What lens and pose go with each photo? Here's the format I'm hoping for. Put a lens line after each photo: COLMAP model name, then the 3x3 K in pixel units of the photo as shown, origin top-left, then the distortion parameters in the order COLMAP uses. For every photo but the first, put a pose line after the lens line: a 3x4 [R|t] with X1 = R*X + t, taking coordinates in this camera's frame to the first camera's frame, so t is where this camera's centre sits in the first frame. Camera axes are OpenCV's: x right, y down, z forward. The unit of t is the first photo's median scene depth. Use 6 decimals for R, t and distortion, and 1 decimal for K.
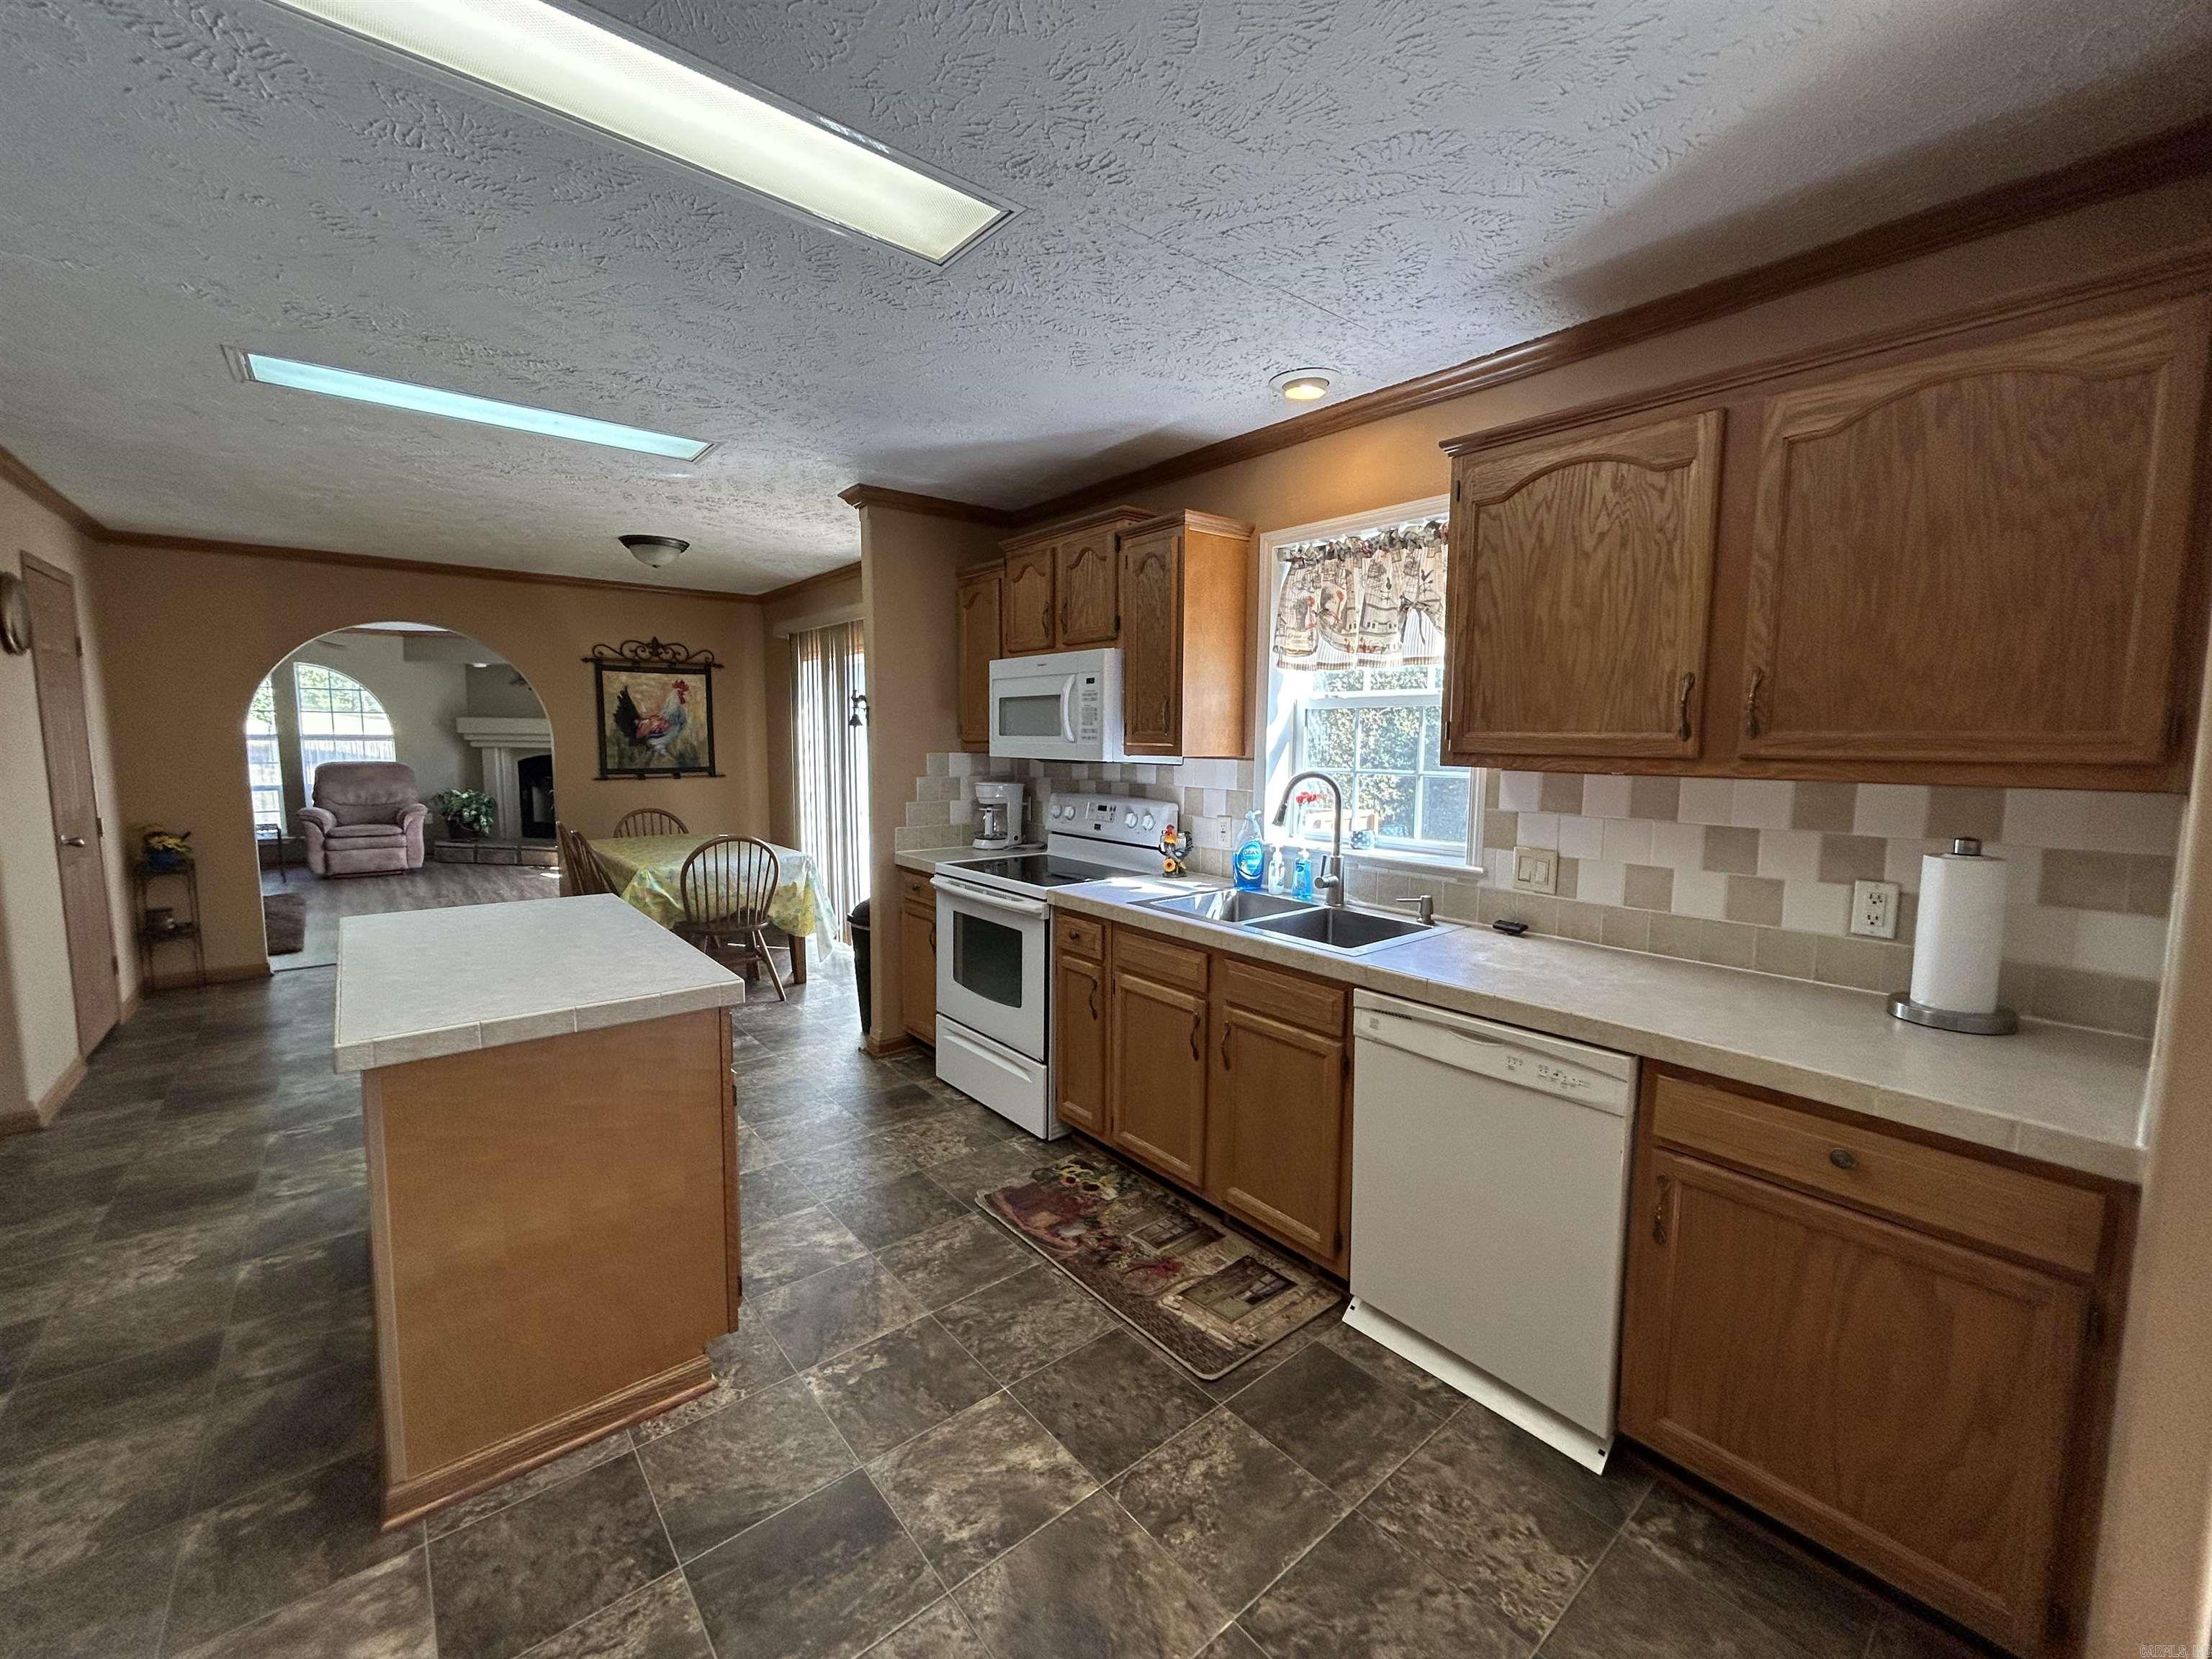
lens RADIAL K [[893.4, 0, 1098.5], [0, 893.4, 824.5], [0, 0, 1]] dist [-0.000770, 0.000255]
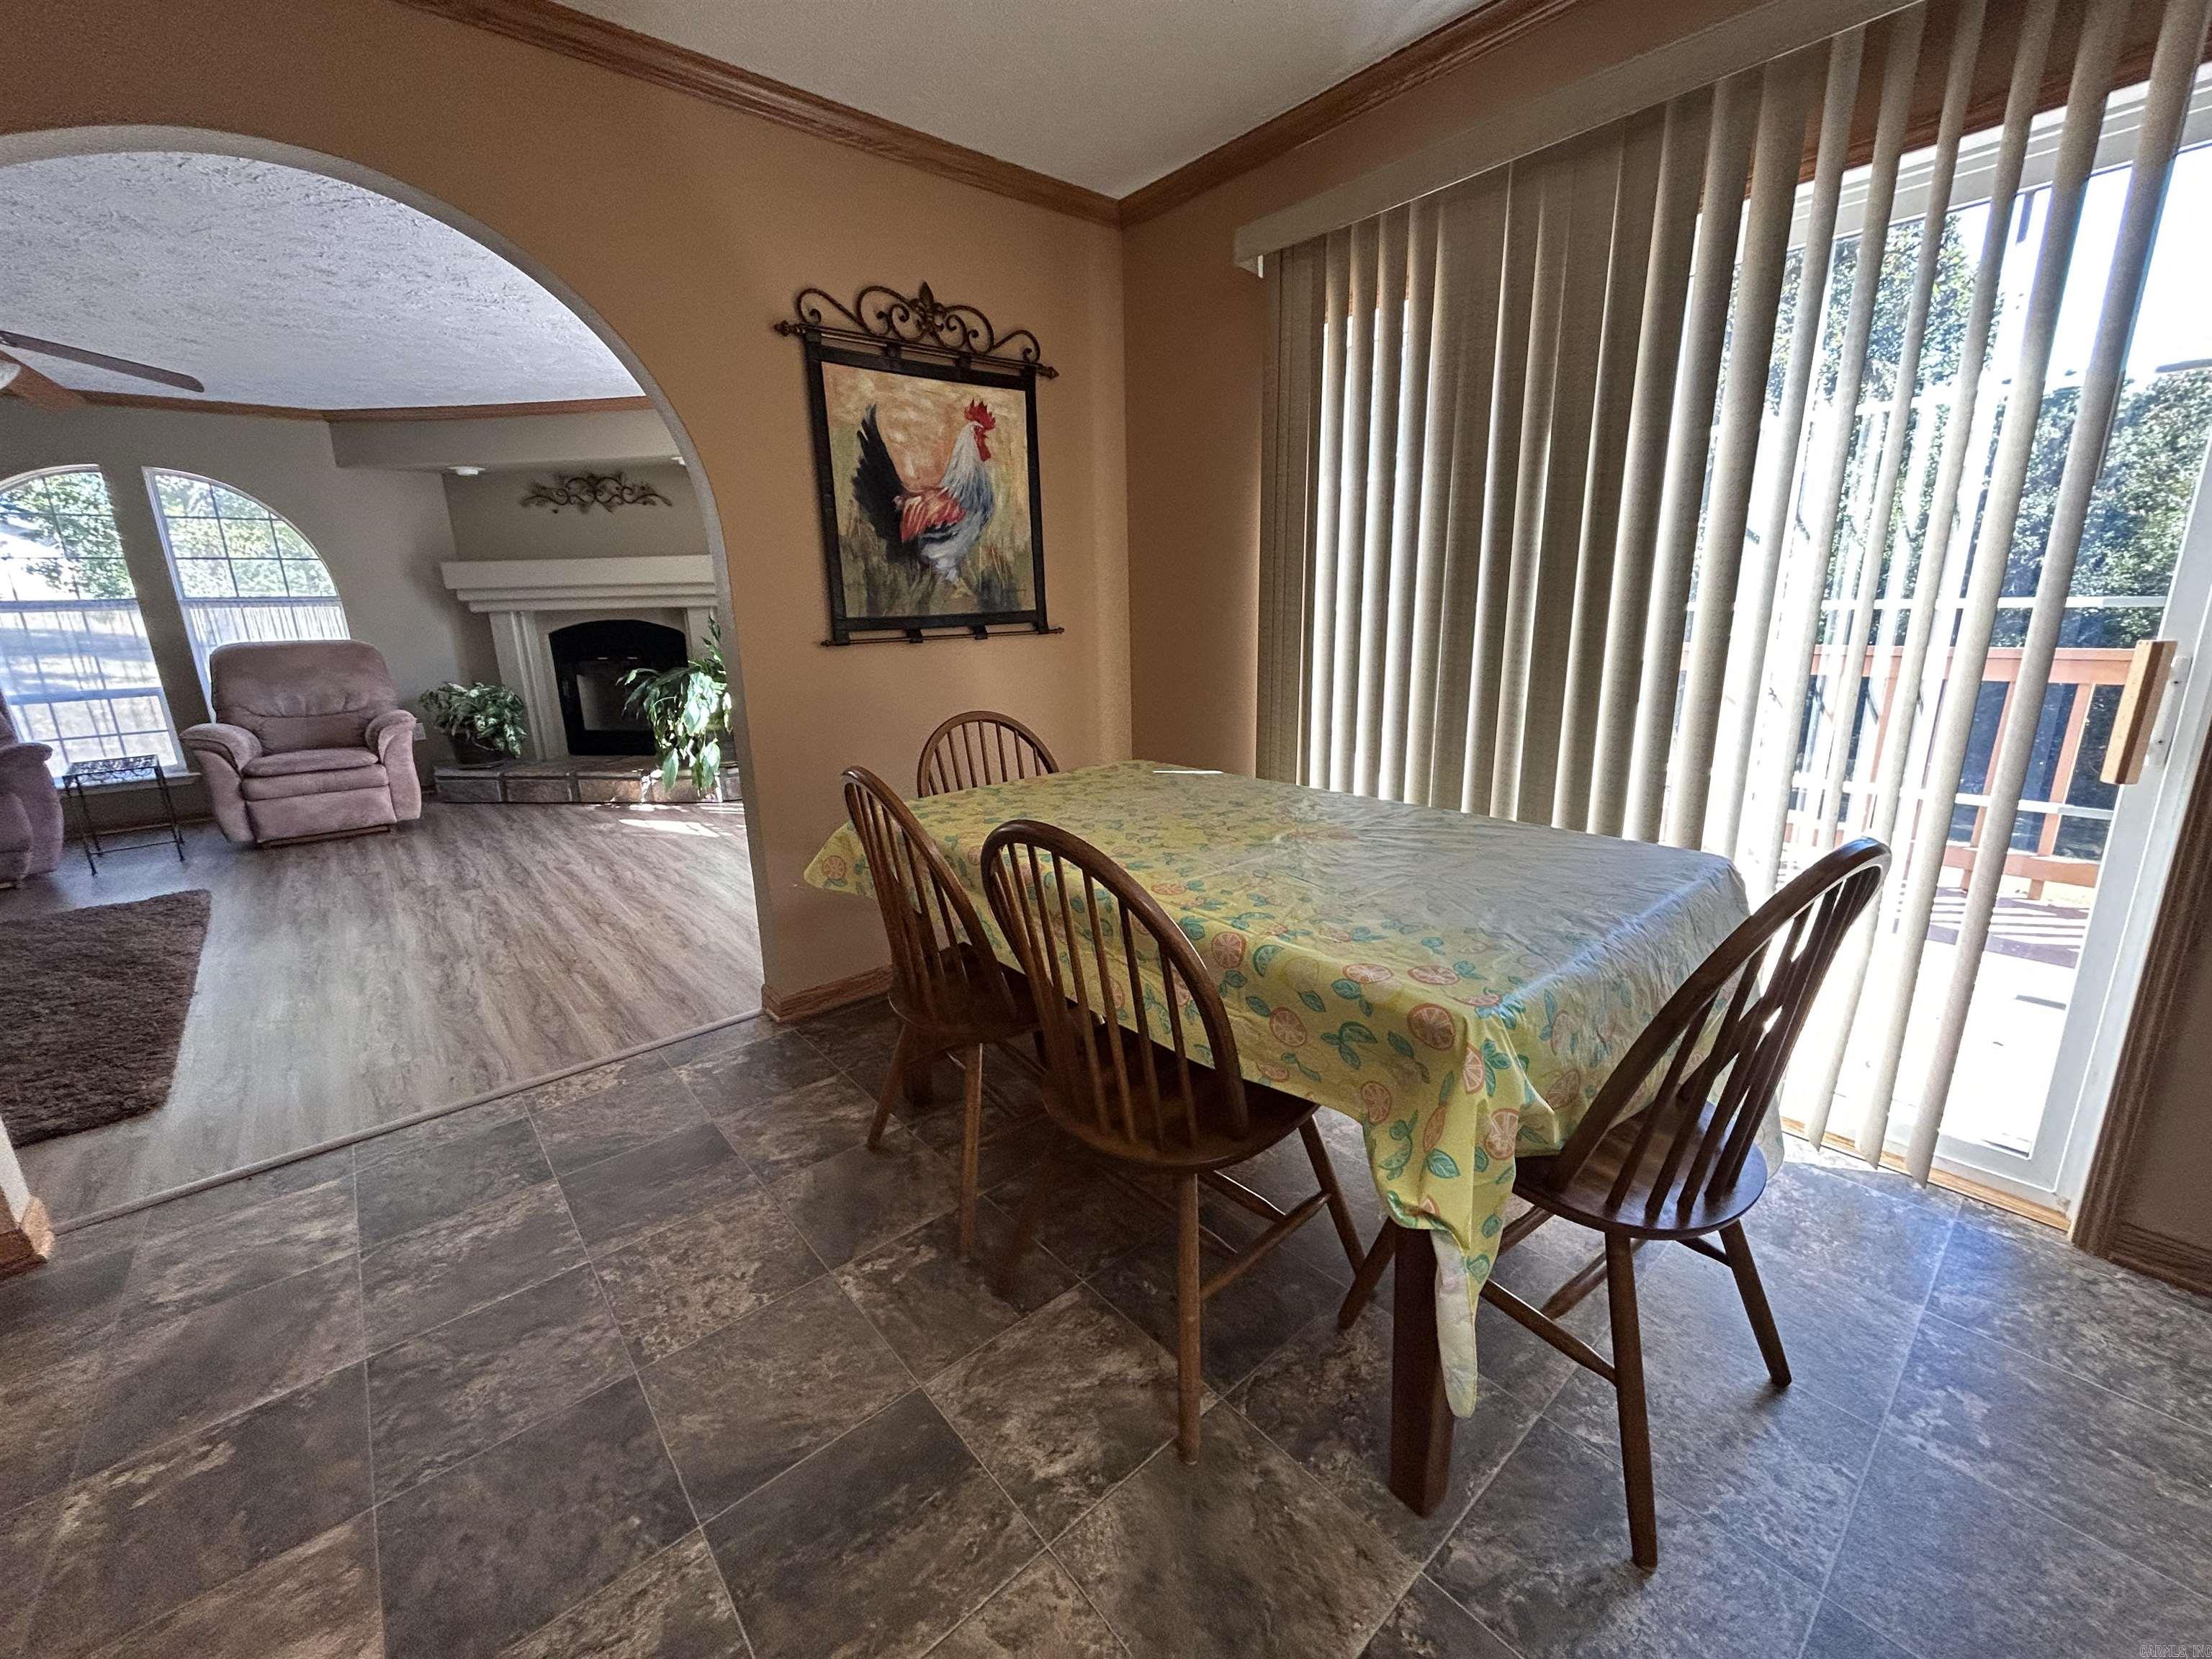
lens RADIAL K [[893.4, 0, 1101.3], [0, 893.4, 826.9], [0, 0, 1]] dist [-0.000770, 0.000255]
pose [[0.999285, -0.037140, 0.007140, -0.442033], [0.035728, 0.988945, 0.143912, -0.021972], [-0.012406, -0.143554, 0.989565, 0.579216]]
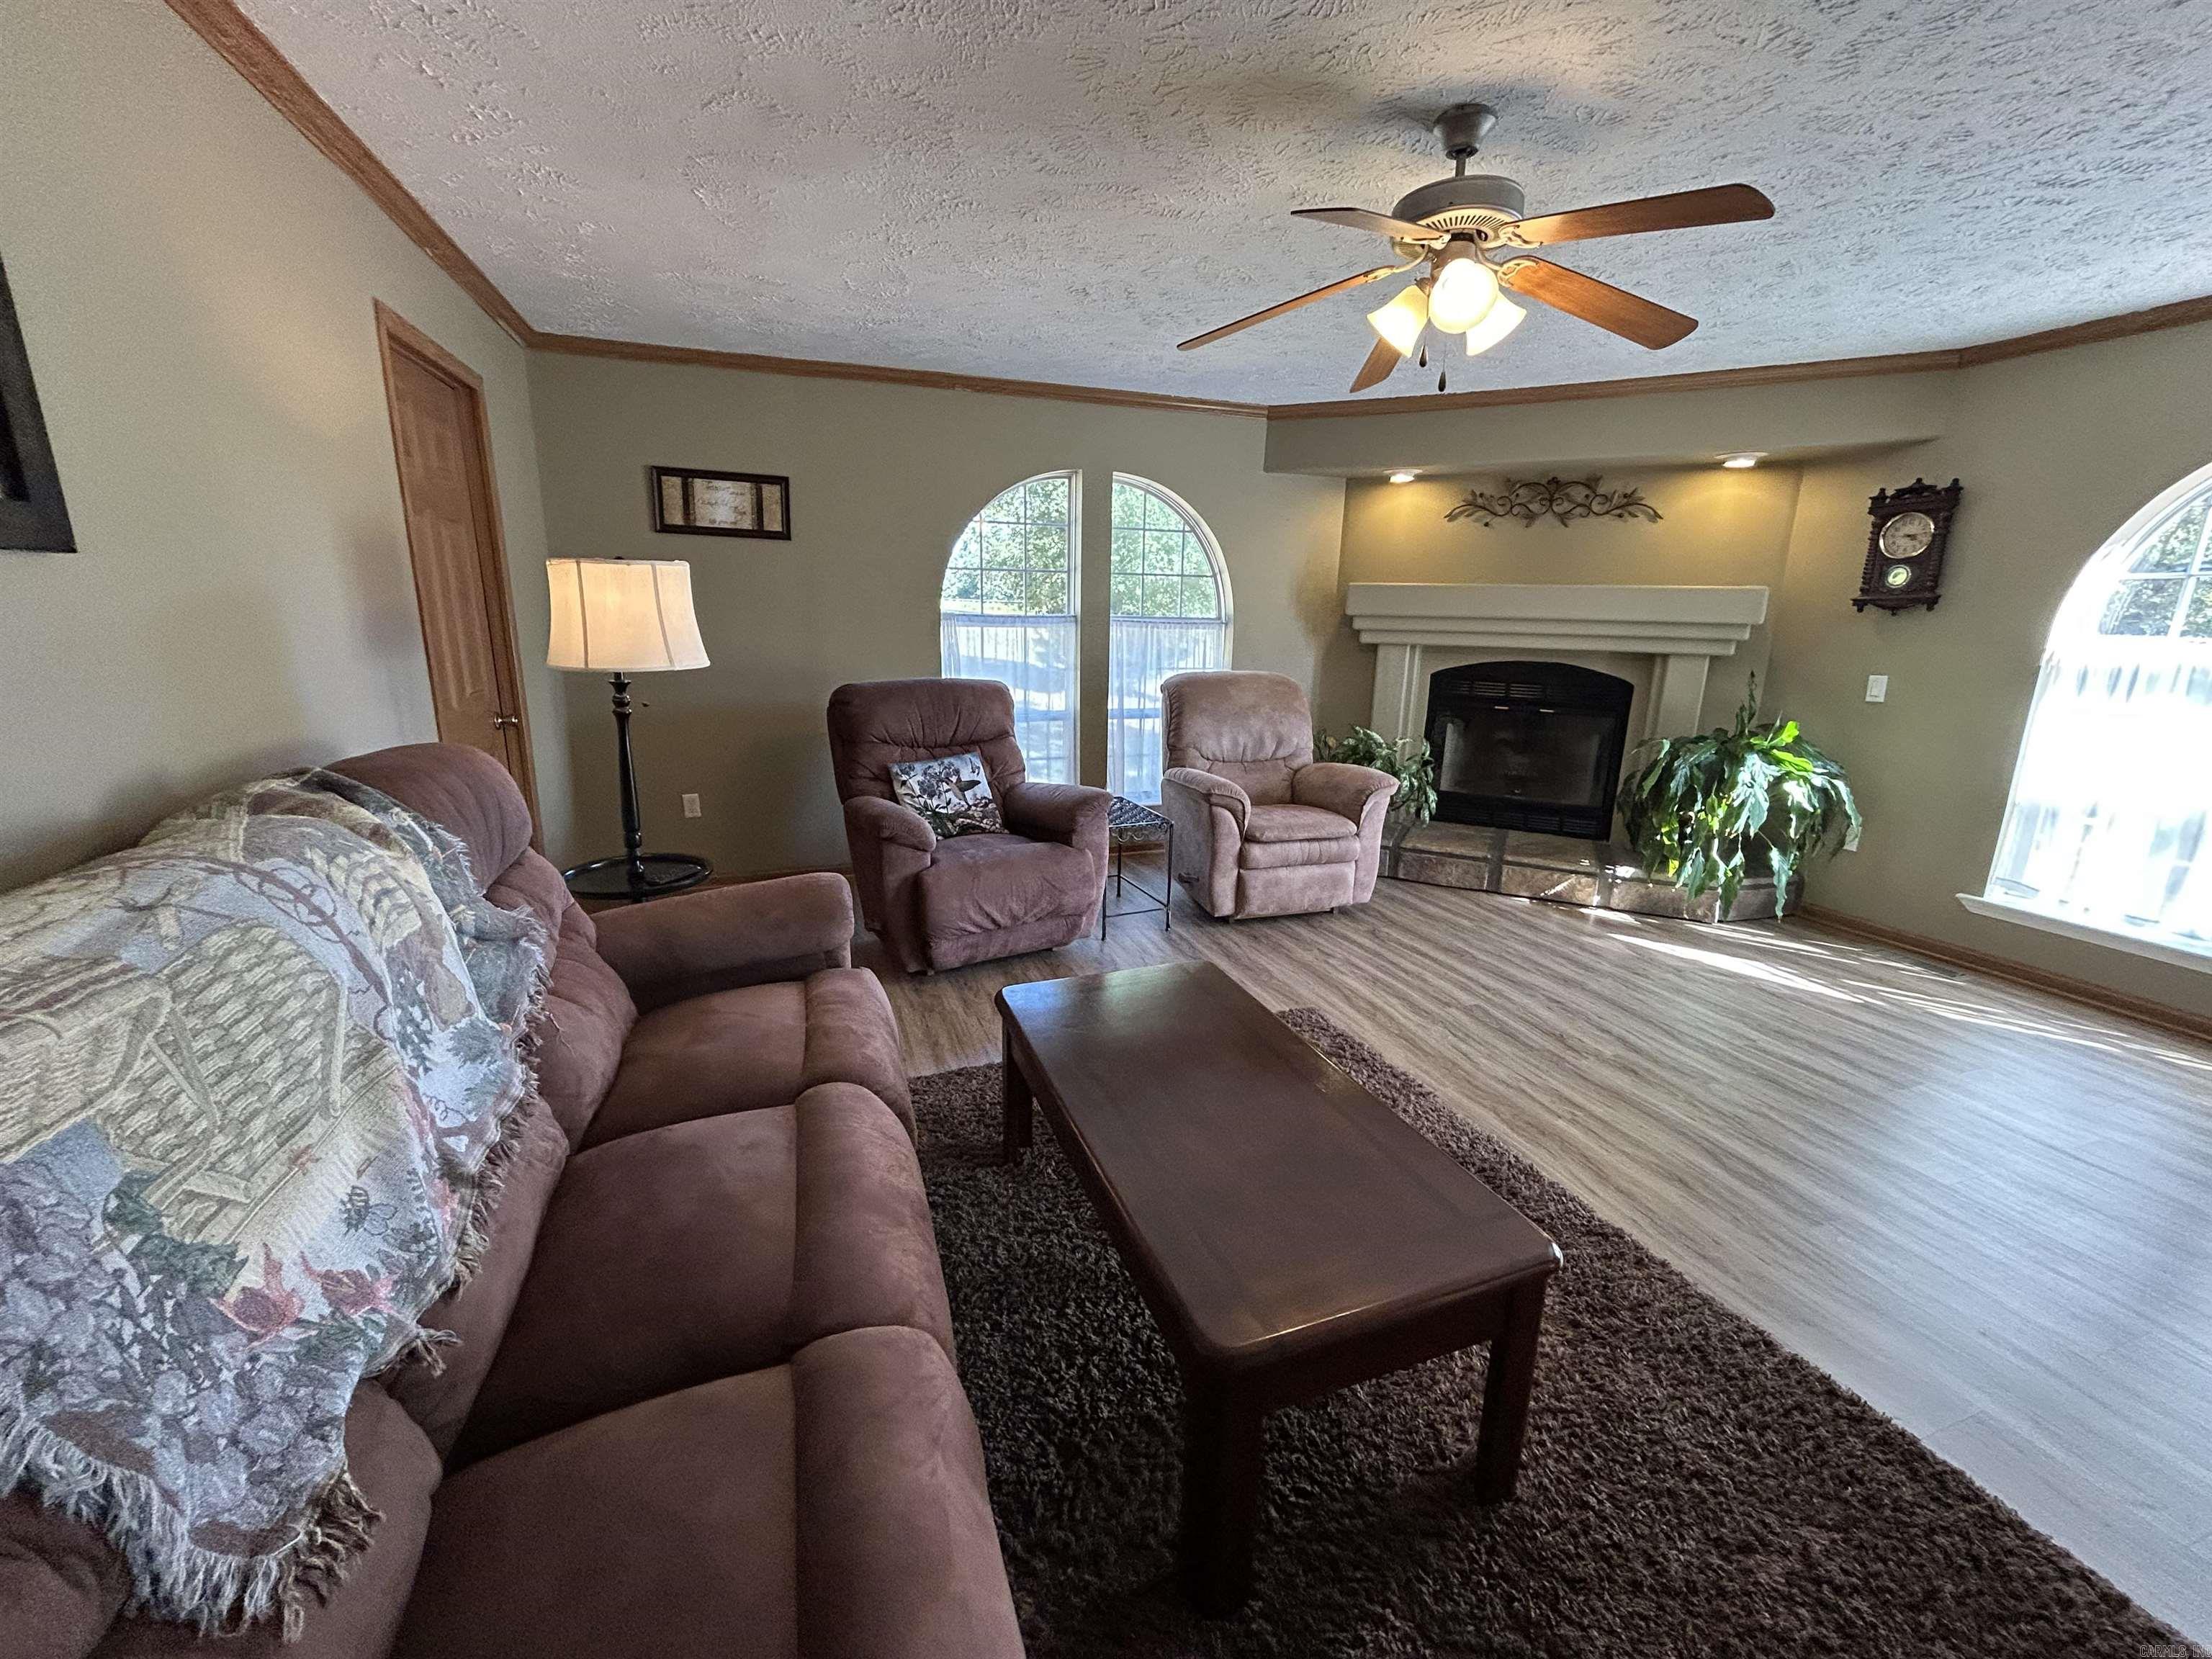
lens RADIAL K [[893.4, 0, 1106.7], [0, 893.4, 825.3], [0, 0, 1]] dist [-0.000770, 0.000255]
pose [[0.939217, 0.089555, -0.331439, -1.043827], [-0.048387, 0.990273, 0.130455, -0.067956], [0.339898, -0.106488, 0.934414, 0.725738]]
